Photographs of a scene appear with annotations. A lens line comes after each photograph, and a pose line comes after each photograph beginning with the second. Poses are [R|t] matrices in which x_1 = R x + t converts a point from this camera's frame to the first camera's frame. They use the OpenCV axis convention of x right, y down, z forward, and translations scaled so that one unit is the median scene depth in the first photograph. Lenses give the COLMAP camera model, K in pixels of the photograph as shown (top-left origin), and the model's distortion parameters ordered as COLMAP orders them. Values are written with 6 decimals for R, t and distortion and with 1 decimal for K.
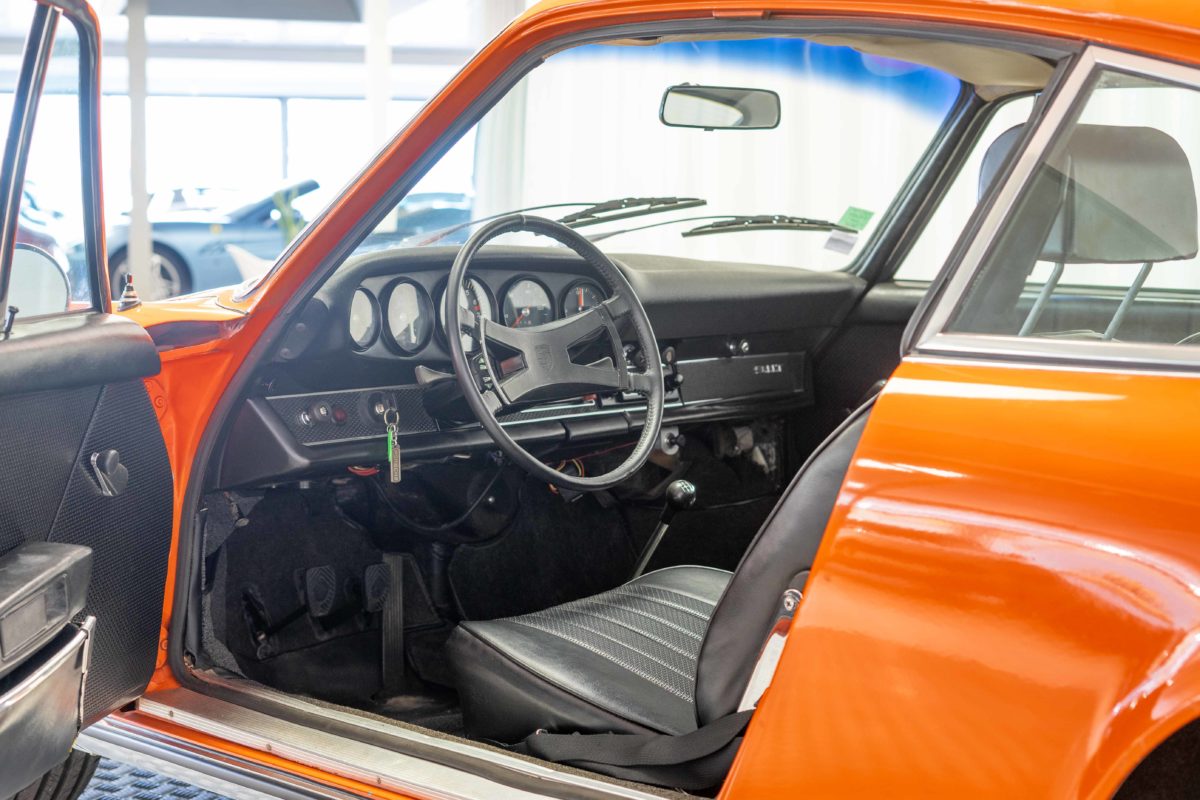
lens RADIAL K [[1989.9, 0, 600.0], [0, 1989.9, 400.0], [0, 0, 1]] dist [0.029706, 0.076962]
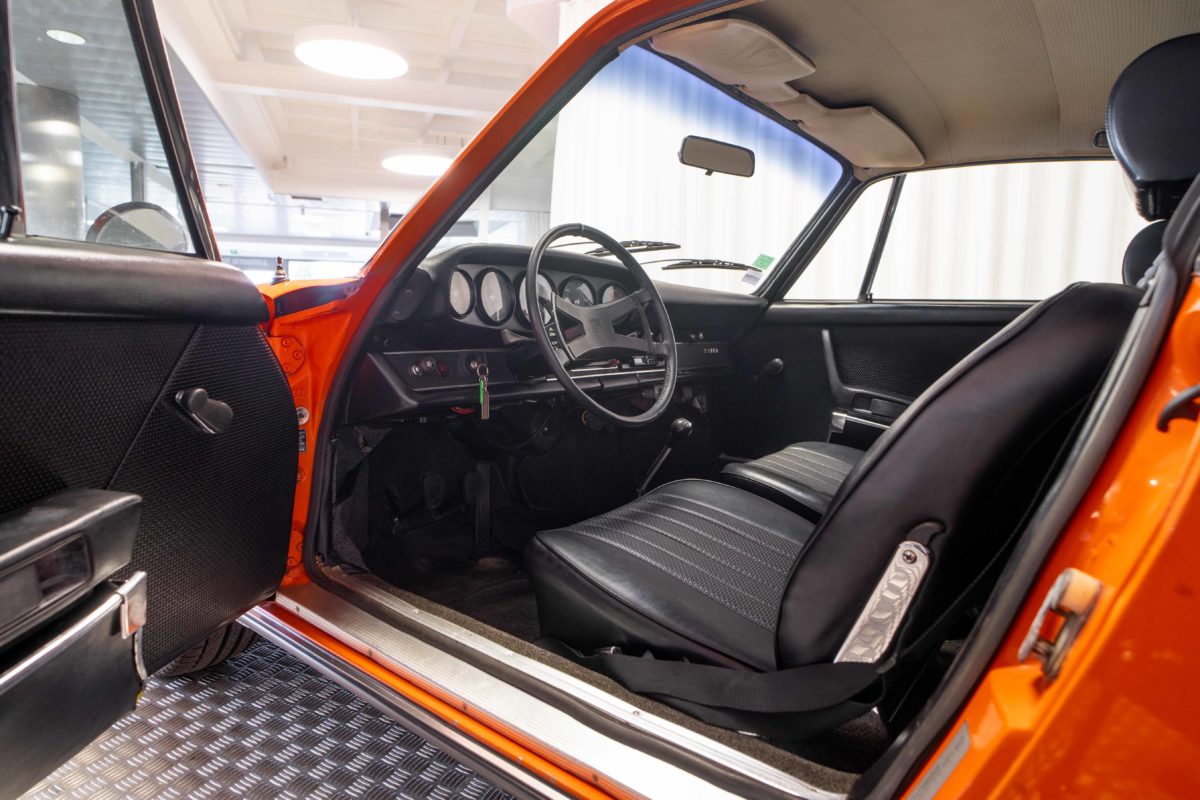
lens RADIAL K [[695.7, 0, 592.2], [0, 695.7, 363.4], [0, 0, 1]] dist [0.002480, 0.000486]
pose [[0.998871, 0.009262, 0.046587, -0.051096], [-0.007759, 0.999446, -0.032353, 0.017662], [-0.046861, 0.031955, 0.998390, 0.508962]]
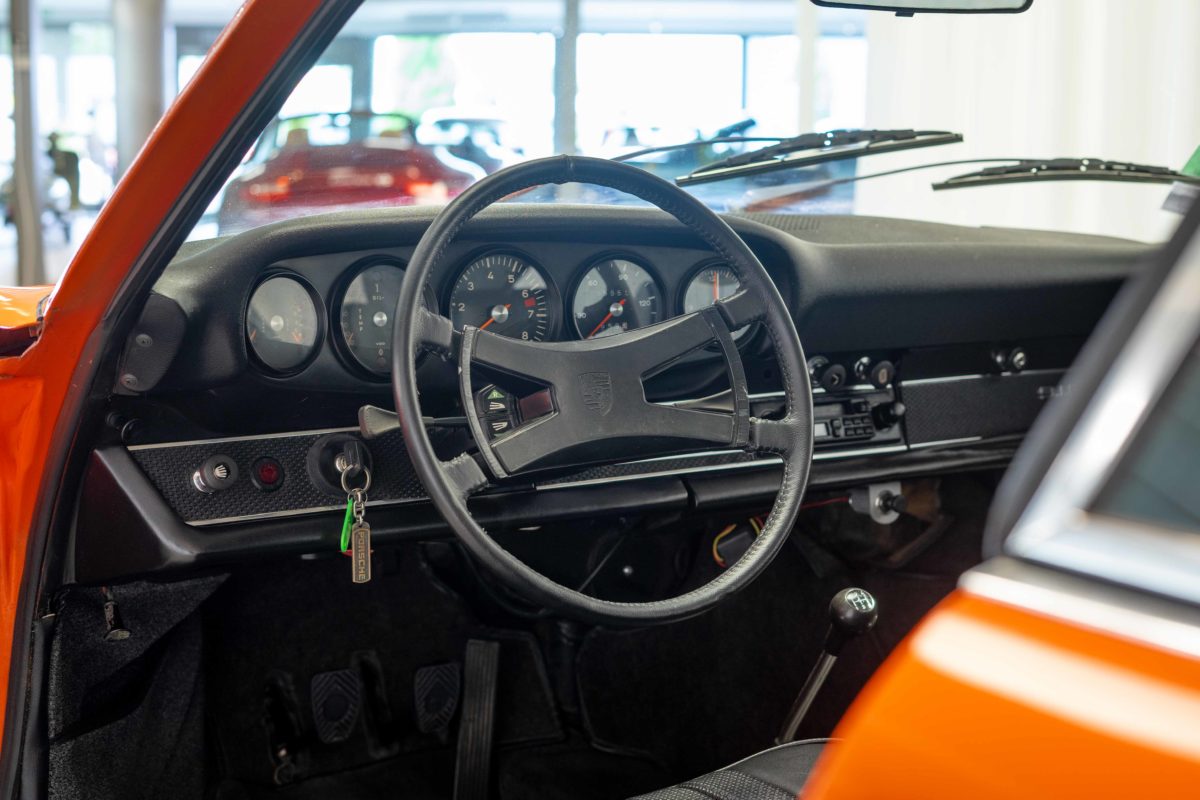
lens RADIAL K [[1852.2, 0, 600.0], [0, 1852.2, 400.0], [0, 0, 1]] dist [0.004400, 0.097058]
pose [[0.965932, 0.040561, -0.255599, 0.113077], [-0.030378, 0.998584, 0.043666, -0.042382], [0.257008, -0.034414, 0.965796, 0.442585]]
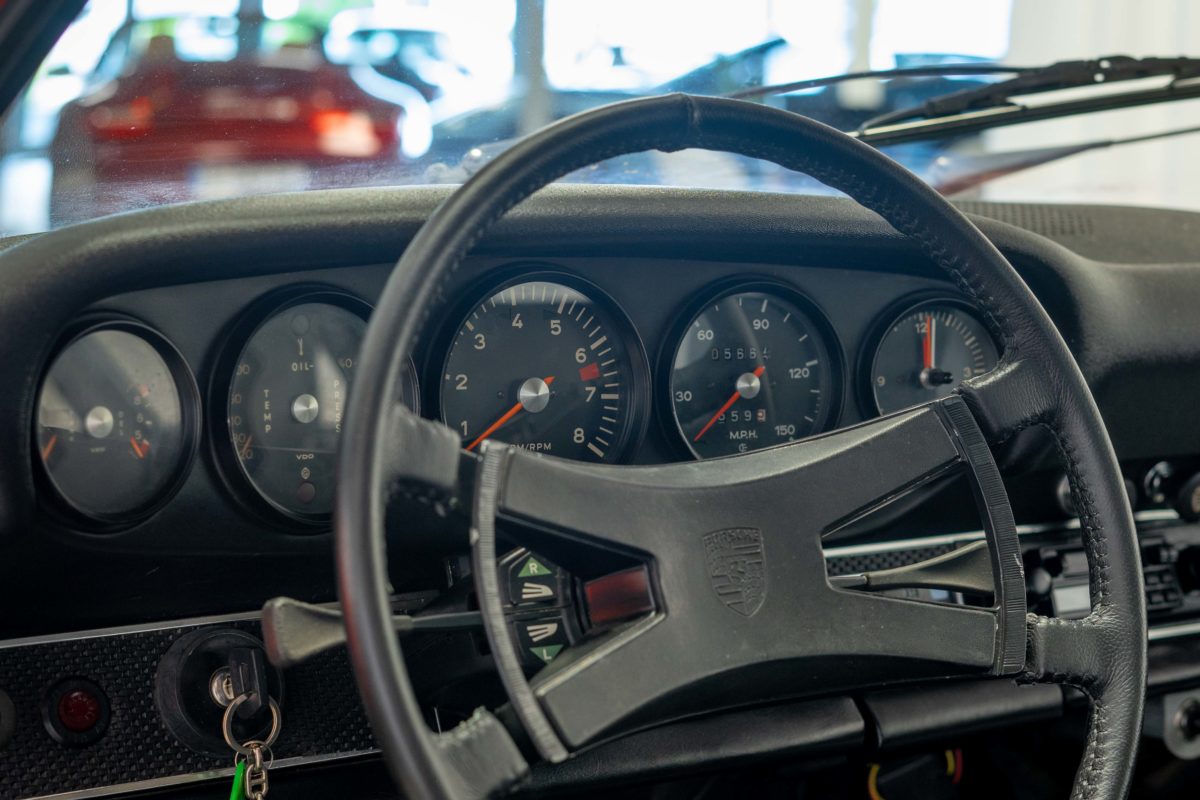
lens RADIAL K [[2401.1, 0, 600.0], [0, 2401.1, 400.0], [0, 0, 1]] dist [0.001909, 0.183522]
pose [[0.969760, 0.059262, -0.236756, 0.035720], [-0.050171, 0.997760, 0.044245, -0.060311], [0.238848, -0.031028, 0.970561, 0.620407]]
